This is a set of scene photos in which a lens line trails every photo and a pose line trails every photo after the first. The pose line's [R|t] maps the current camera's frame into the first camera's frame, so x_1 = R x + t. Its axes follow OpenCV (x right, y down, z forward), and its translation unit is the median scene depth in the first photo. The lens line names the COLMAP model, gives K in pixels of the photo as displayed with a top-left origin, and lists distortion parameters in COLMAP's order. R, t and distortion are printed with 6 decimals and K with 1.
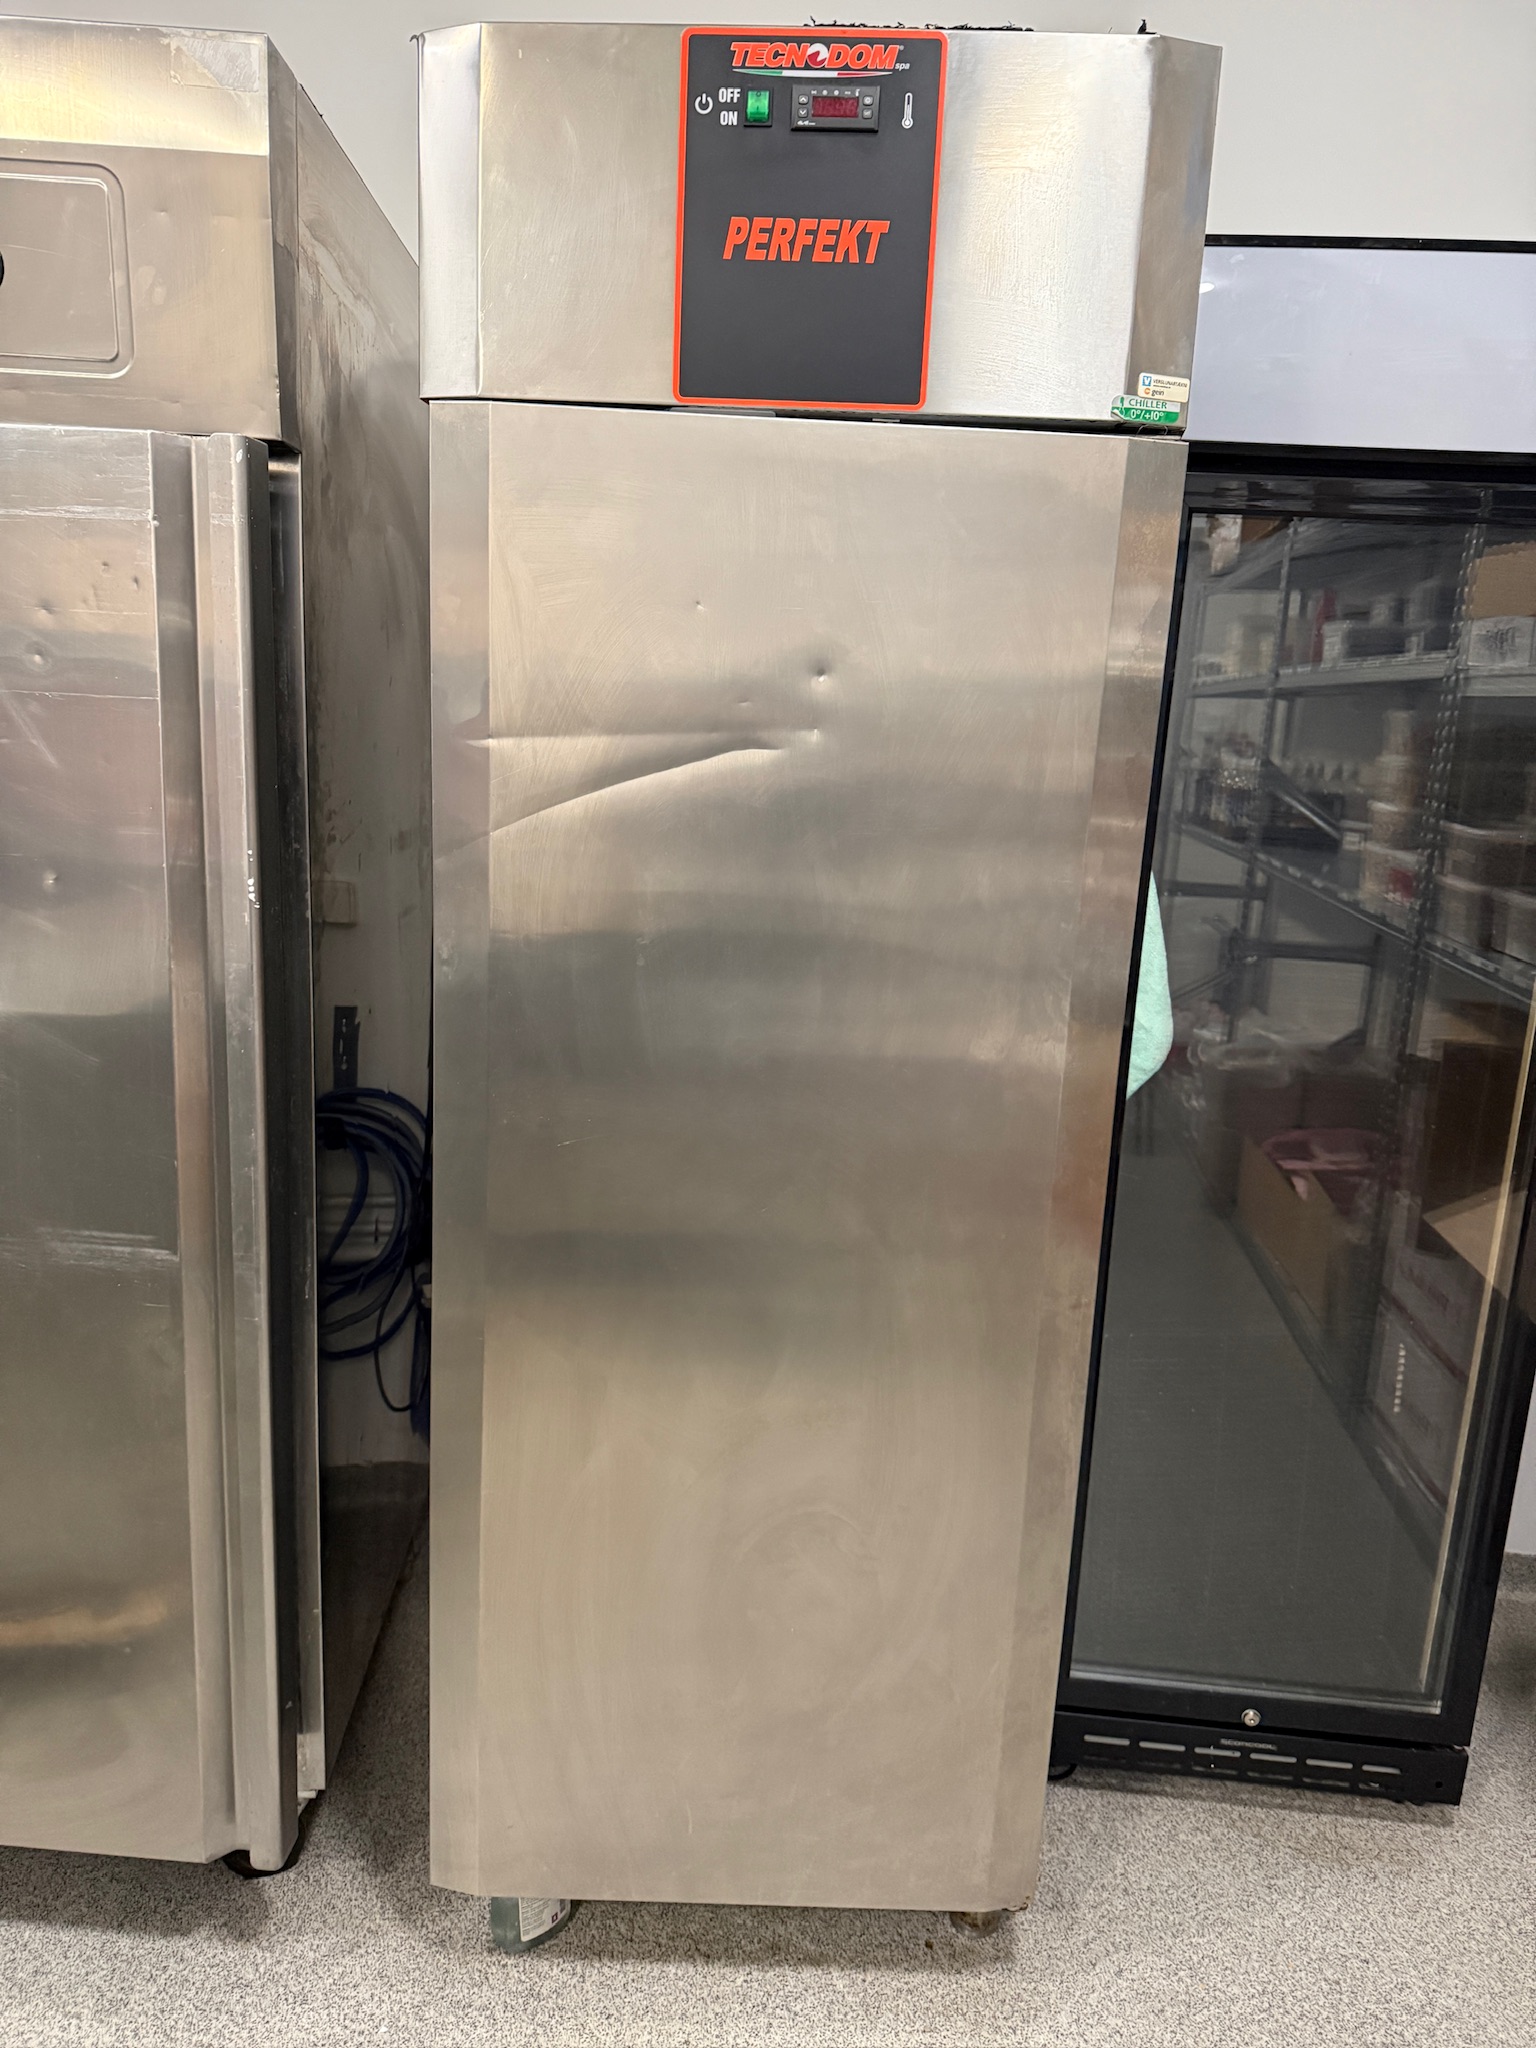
lens RADIAL K [[1452.1, 0, 767.7], [0, 1452.1, 1017.0], [0, 0, 1]] dist [0.012729, -0.025487]
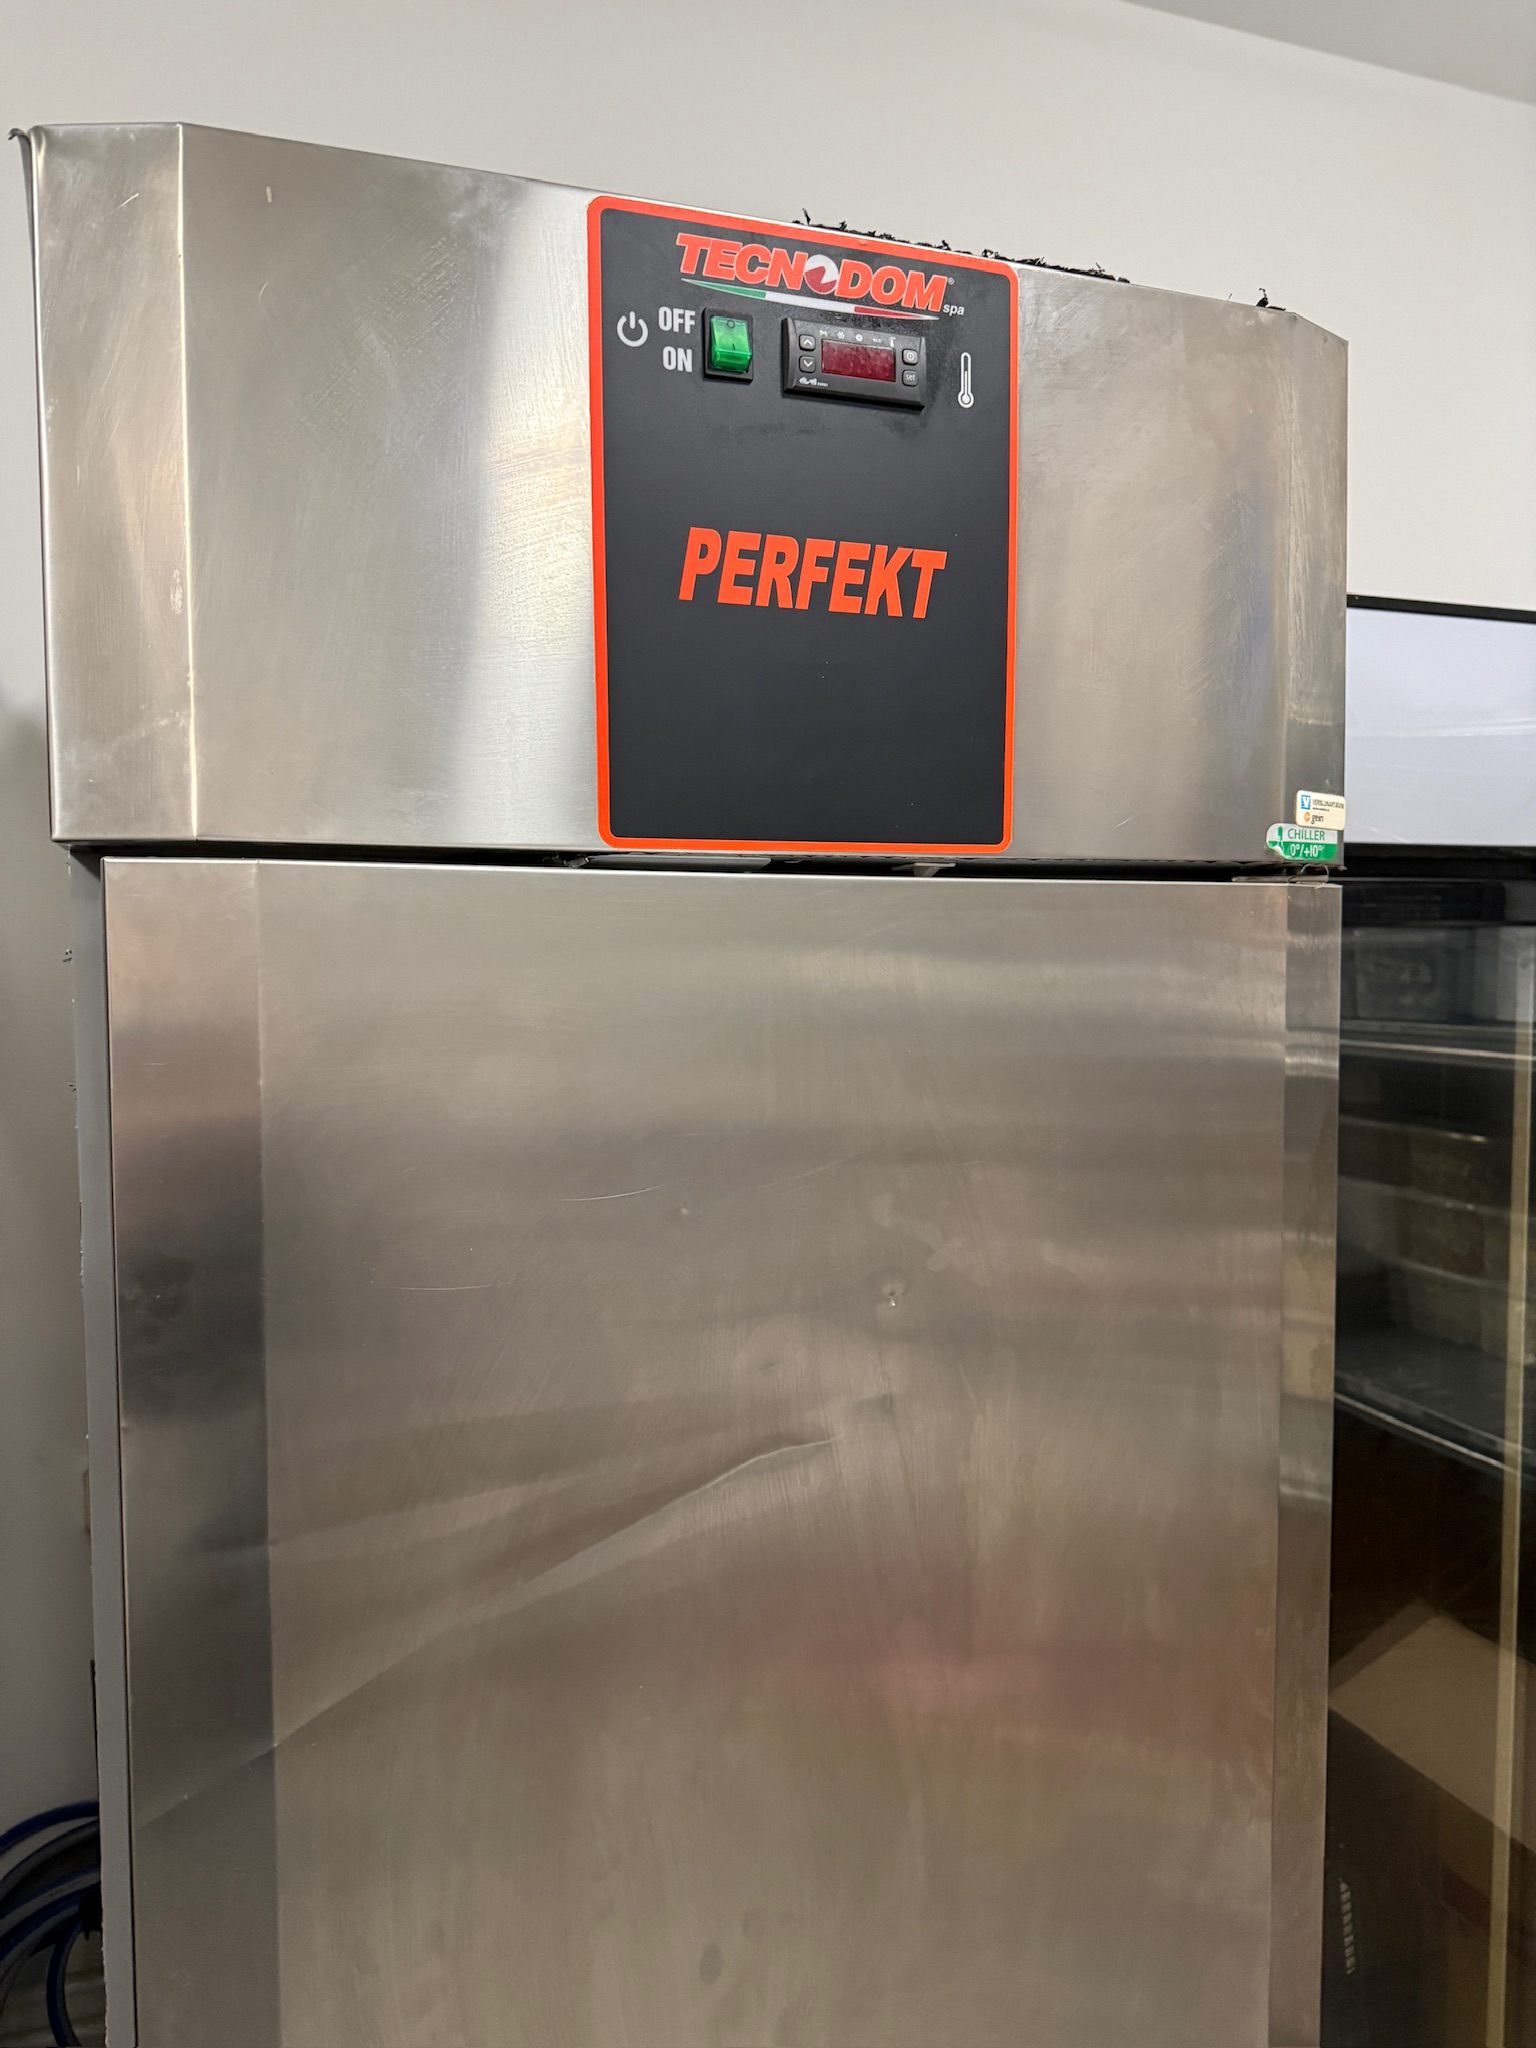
lens RADIAL K [[1452.1, 0, 763.0], [0, 1452.1, 1033.1], [0, 0, 1]] dist [0.012729, -0.025487]
pose [[0.908273, -0.080252, 0.410608, -0.243877], [0.142499, 0.982090, -0.123265, -0.296114], [-0.393362, 0.170469, 0.903442, 0.534695]]
